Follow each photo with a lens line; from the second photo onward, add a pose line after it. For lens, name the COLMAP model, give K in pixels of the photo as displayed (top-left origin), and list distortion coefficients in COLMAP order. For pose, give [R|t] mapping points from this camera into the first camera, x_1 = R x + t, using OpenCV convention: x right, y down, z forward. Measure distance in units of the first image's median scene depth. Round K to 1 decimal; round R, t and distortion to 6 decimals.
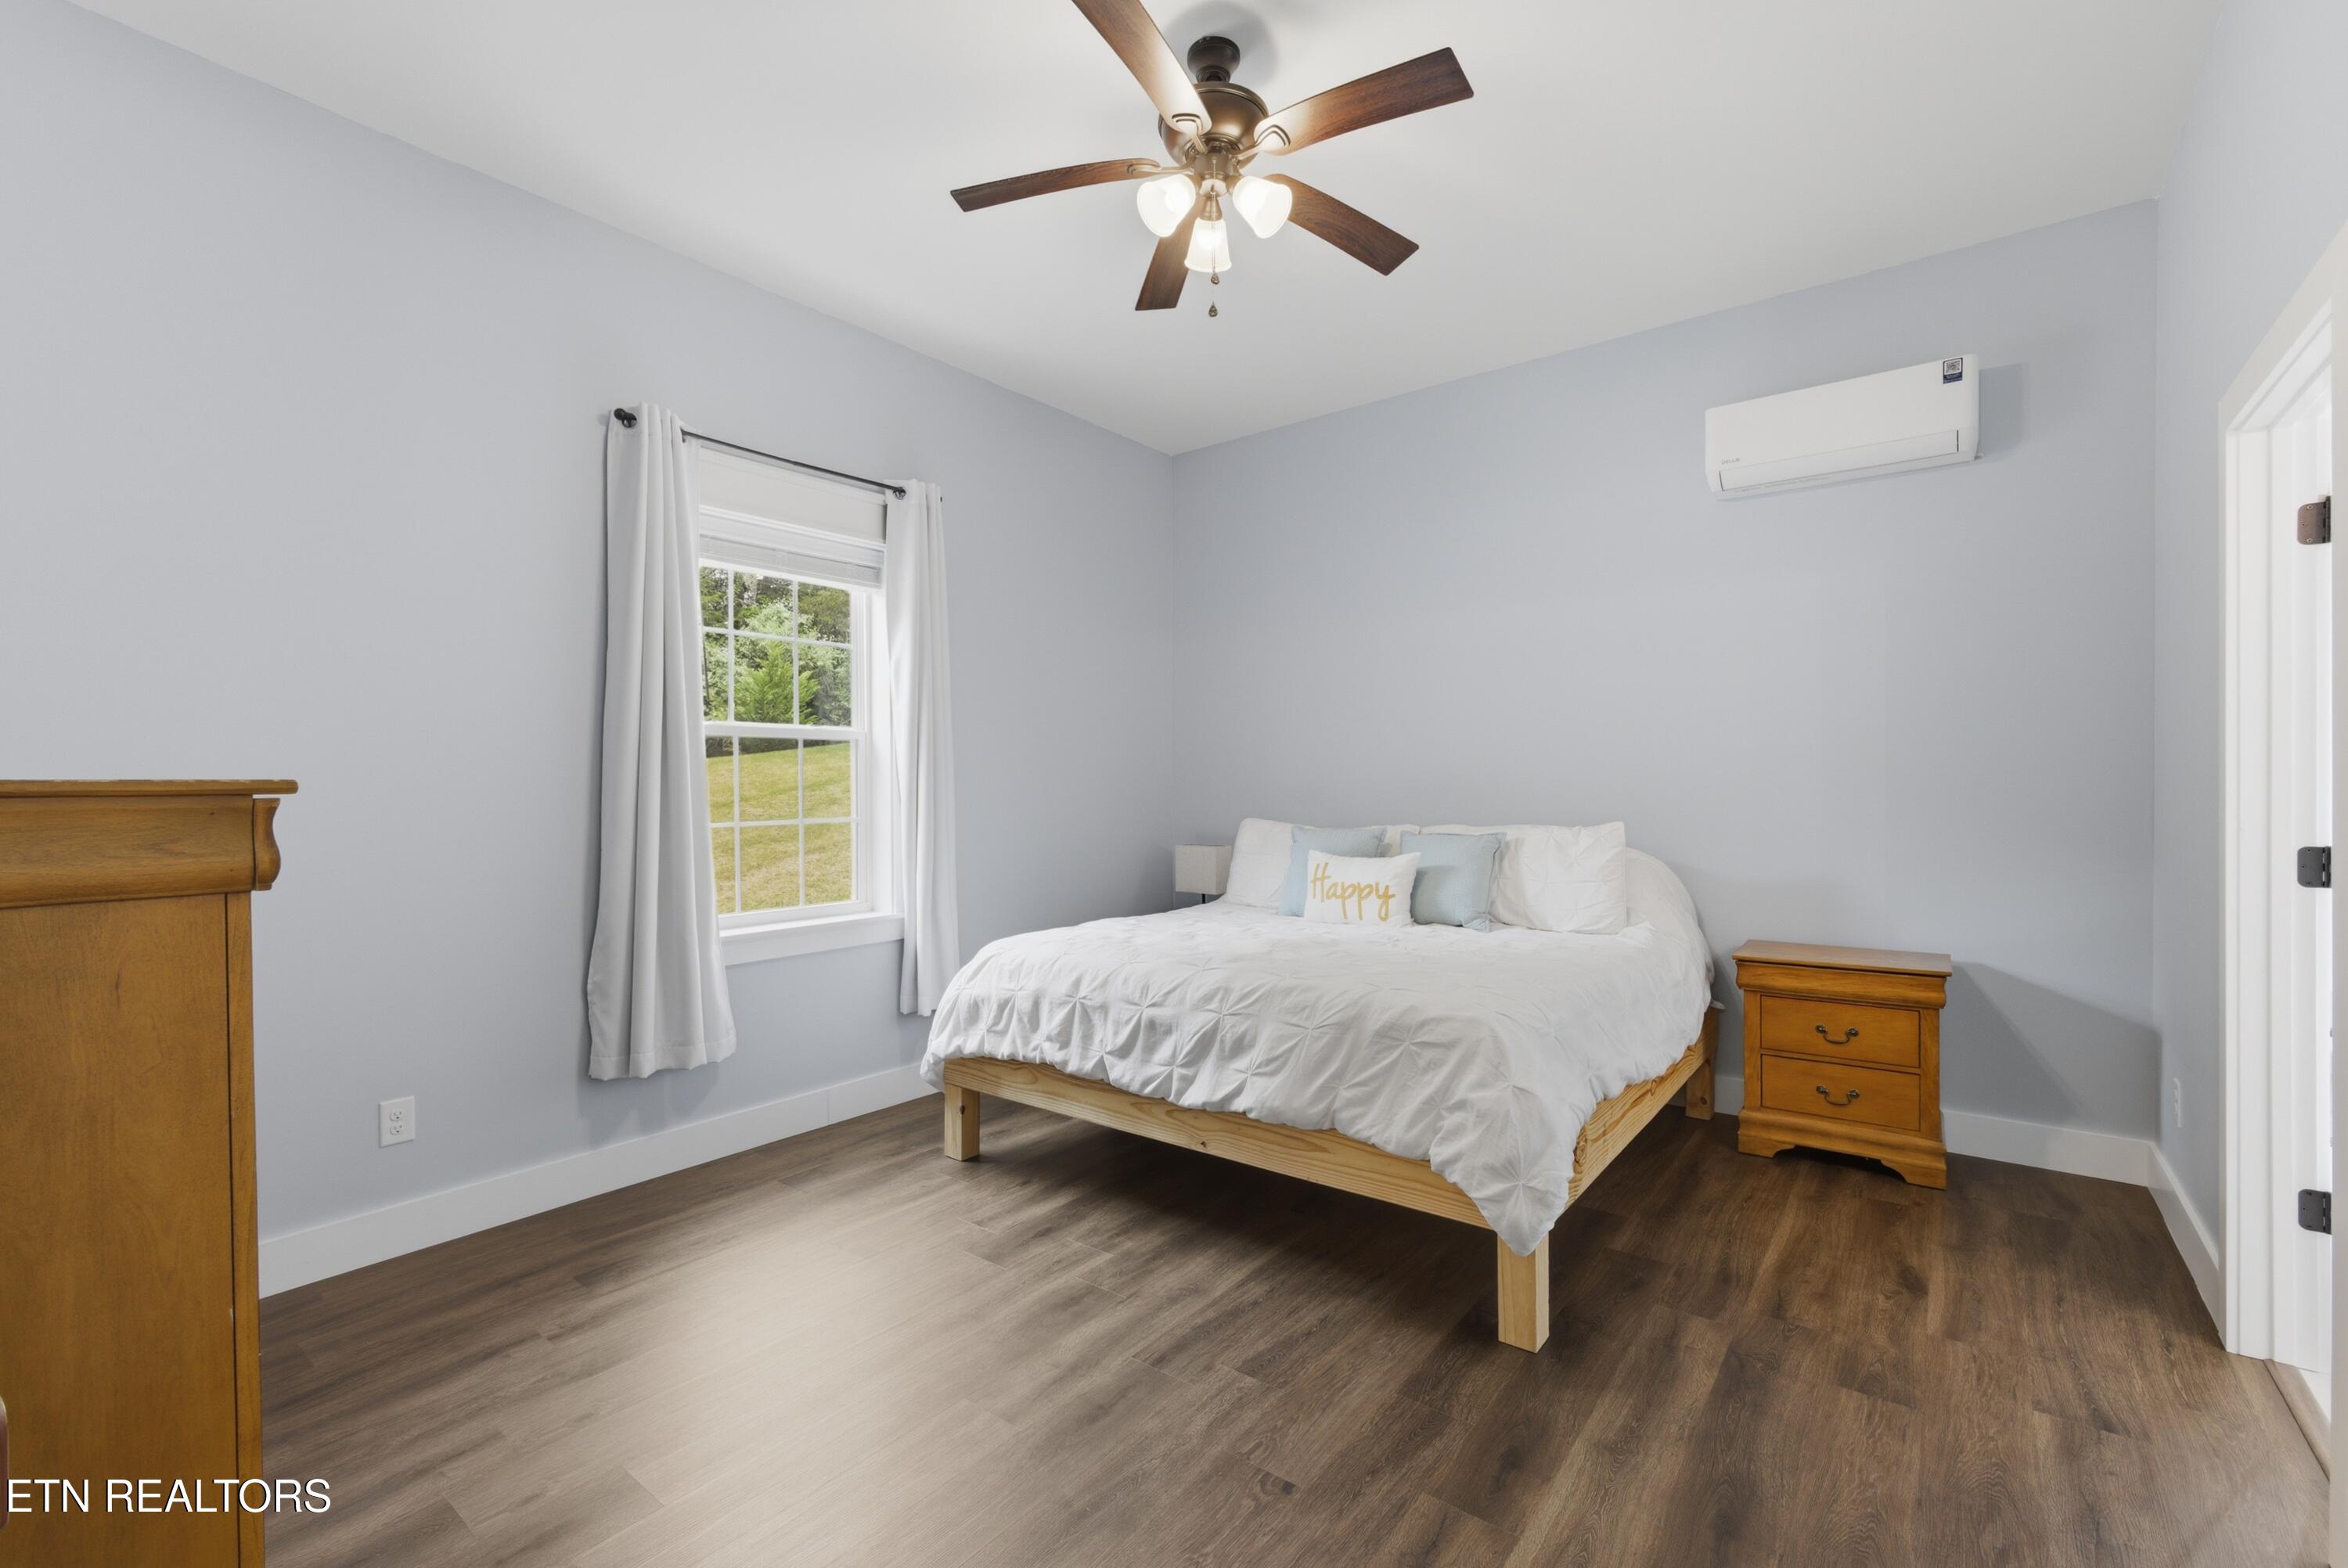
lens RADIAL K [[1017.0, 0, 1172.8], [0, 1017.0, 779.1], [0, 0, 1]] dist [0.000472, 0.000444]
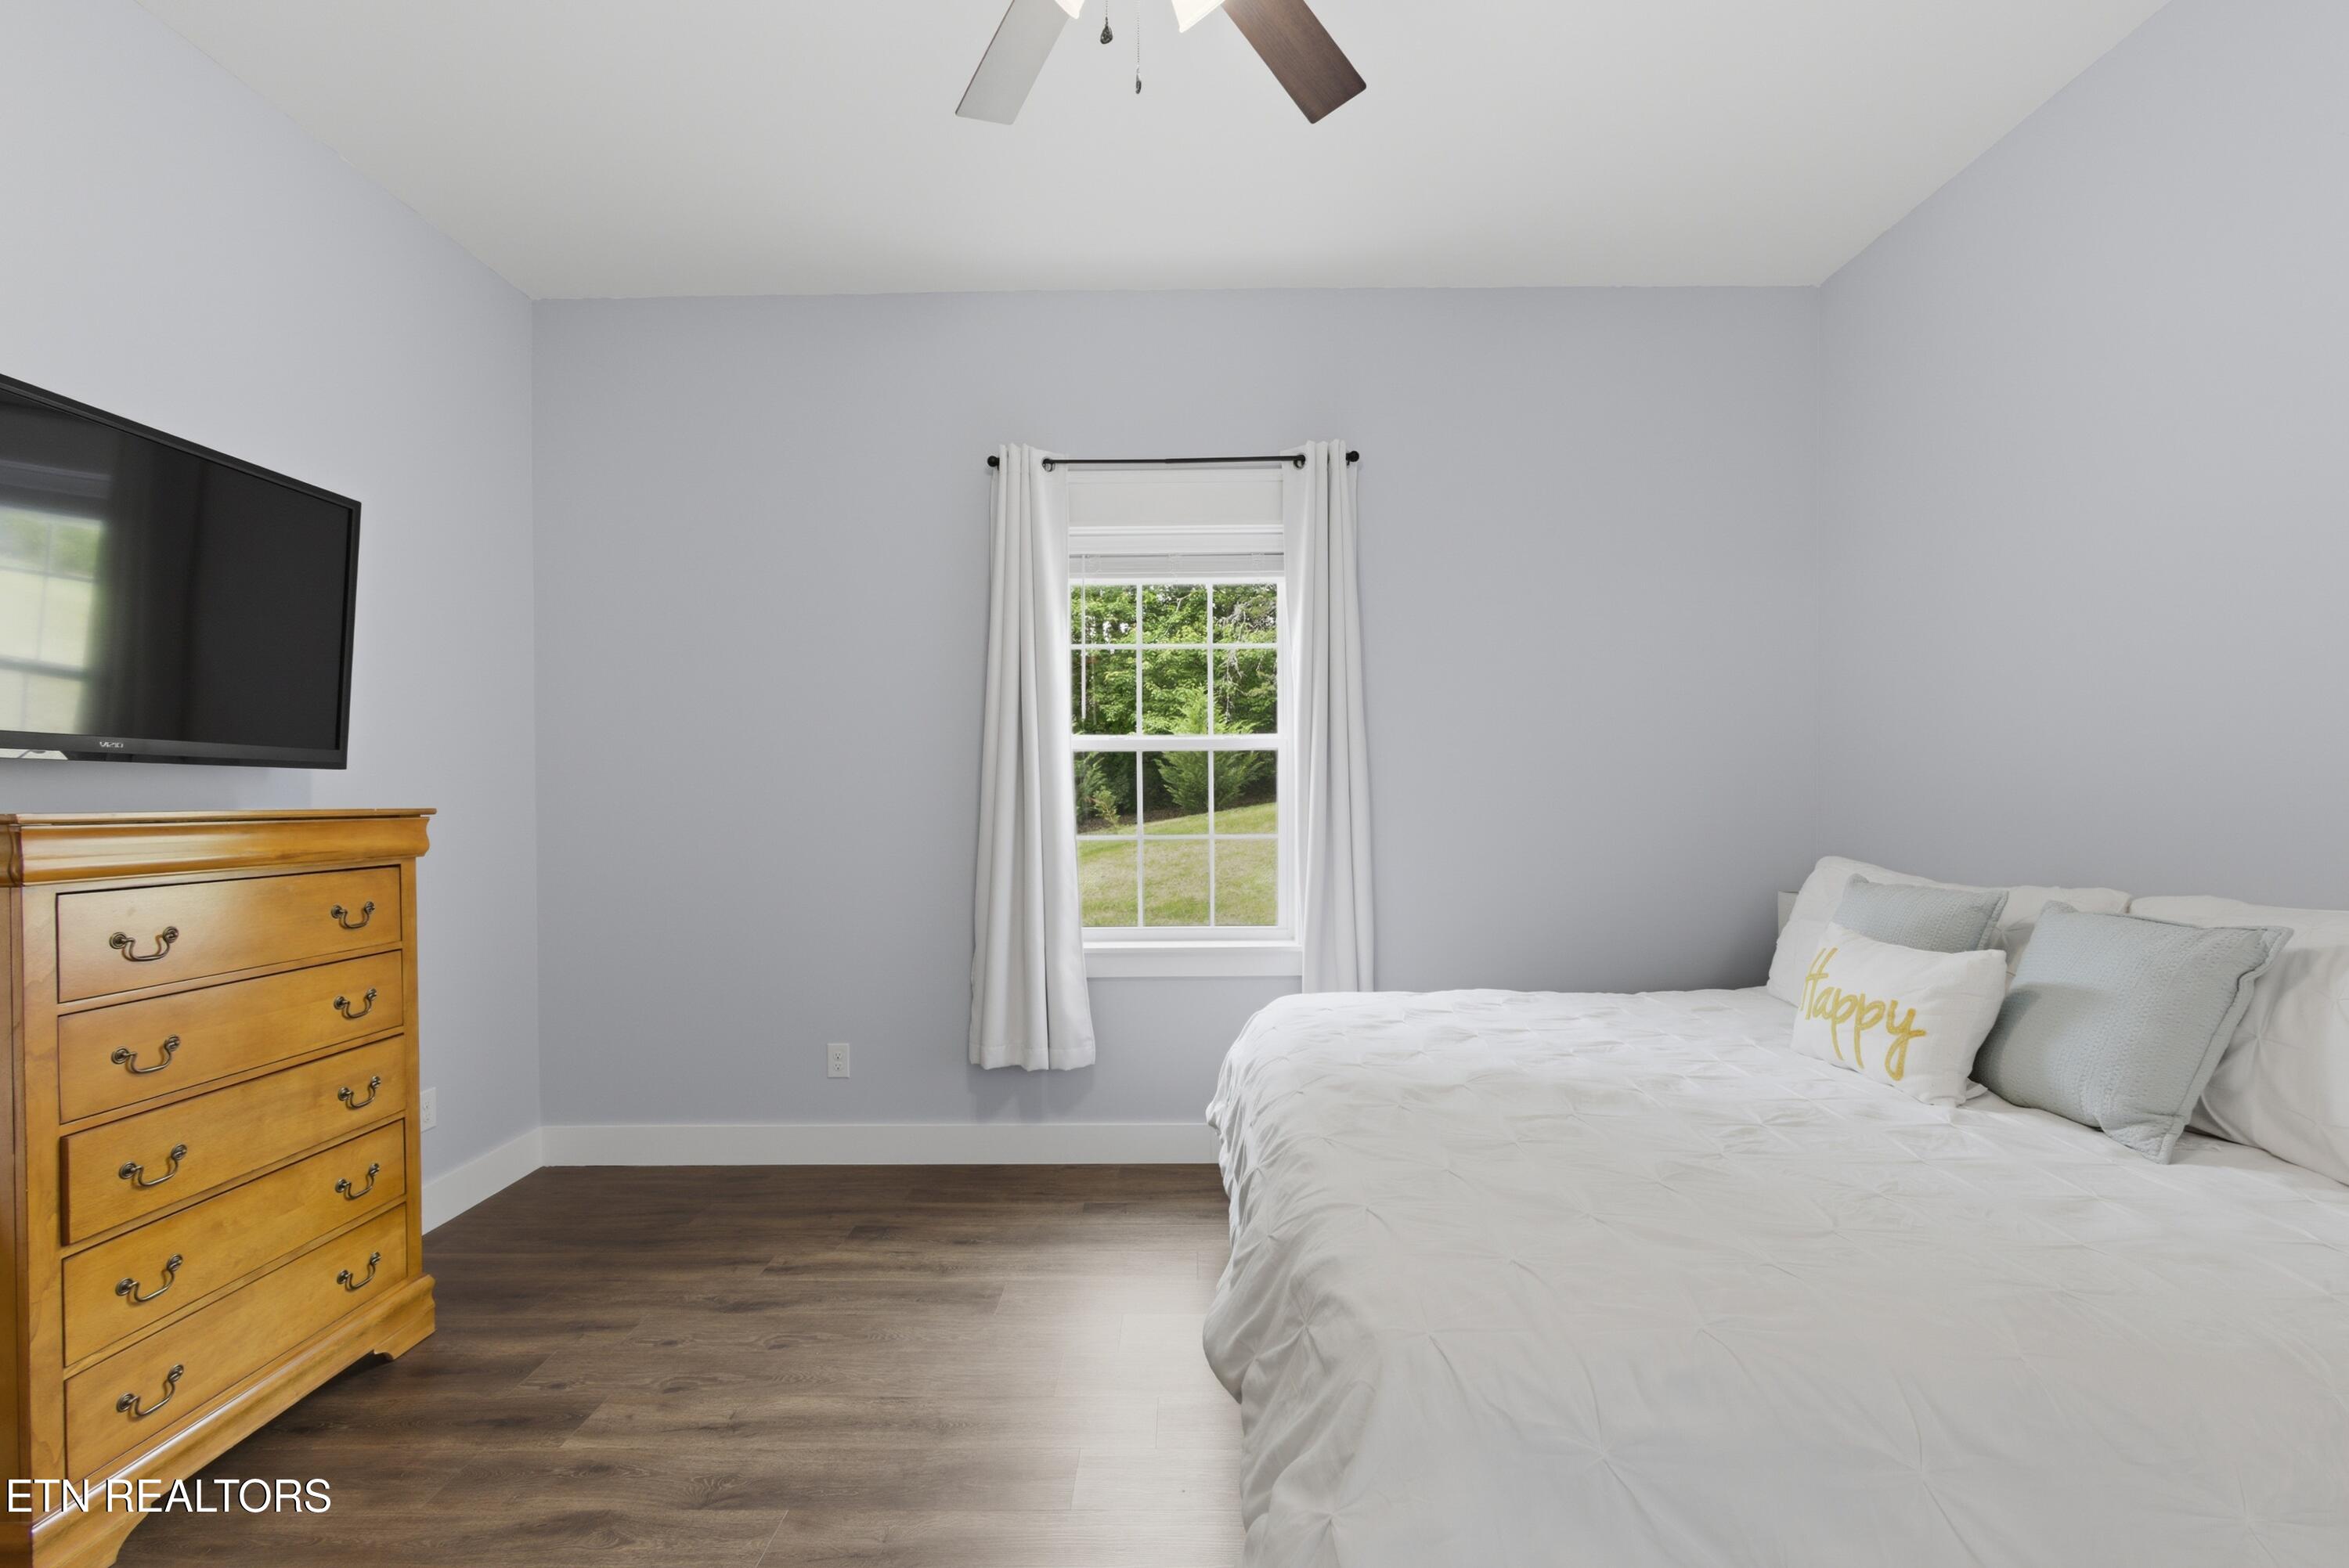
lens RADIAL K [[1017.5, 0, 1176.0], [0, 1017.5, 803.7], [0, 0, 1]] dist [0.000472, 0.000444]
pose [[0.609861, 0.009406, -0.792452, 0.408624], [0.004278, 0.999876, 0.015161, -0.004817], [0.792497, -0.012636, 0.609745, 0.442294]]
